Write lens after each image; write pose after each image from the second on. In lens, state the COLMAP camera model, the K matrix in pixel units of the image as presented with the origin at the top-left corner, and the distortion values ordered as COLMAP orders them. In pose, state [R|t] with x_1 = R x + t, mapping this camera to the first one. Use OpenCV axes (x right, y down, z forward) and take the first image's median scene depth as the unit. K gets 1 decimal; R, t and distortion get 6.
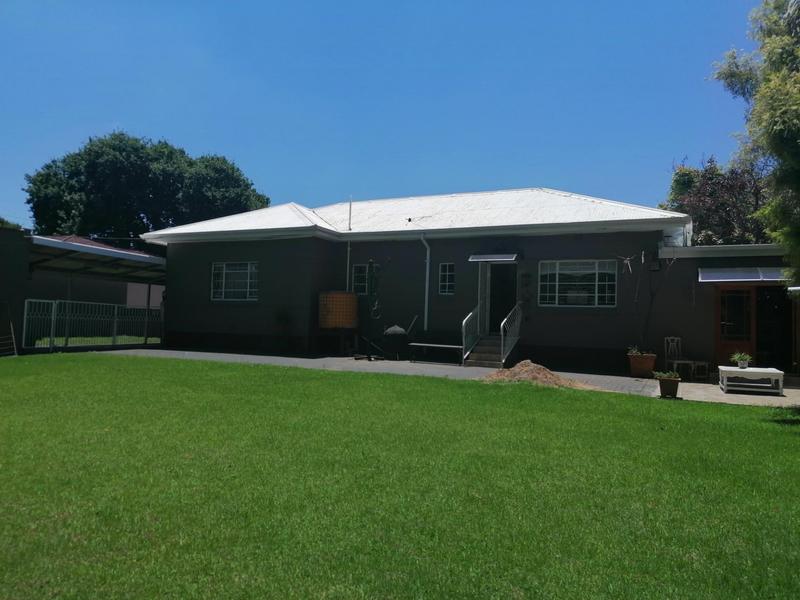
lens RADIAL K [[612.6, 0, 386.5], [0, 612.6, 295.5], [0, 0, 1]] dist [0.096341, -0.118769]
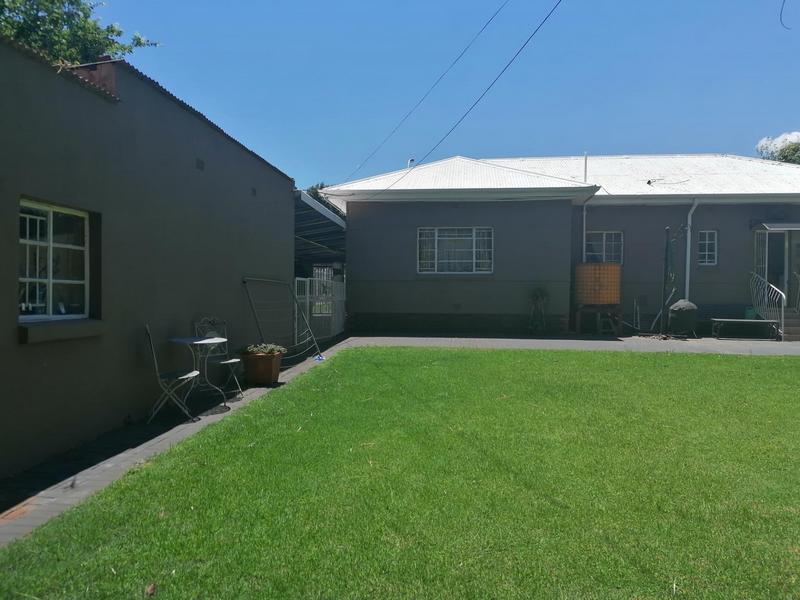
lens RADIAL K [[626.8, 0, 400.0], [0, 626.8, 300.0], [0, 0, 1]] dist [0.091314, -0.081845]
pose [[0.931567, -0.026390, 0.362610, -0.632863], [0.003535, 0.997972, 0.063550, -0.010759], [-0.363552, -0.057919, 0.929772, 0.241314]]
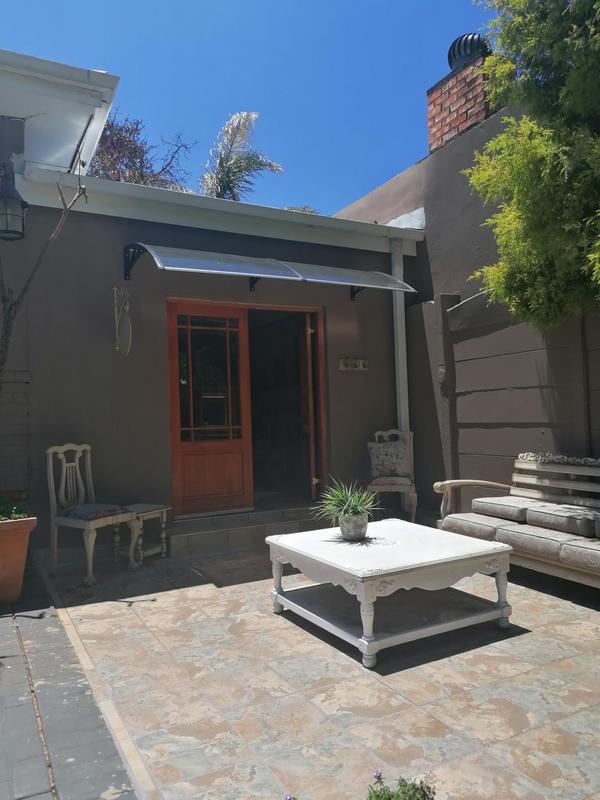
lens RADIAL K [[612.6, 0, 300.0], [0, 612.6, 400.0], [0, 0, 1]] dist [0.096341, -0.118769]
pose [[0.579542, -0.020617, 0.814681, 0.204003], [0.007777, 0.999774, 0.019769, 0.028890], [-0.814905, -0.005121, 0.579572, 0.548022]]
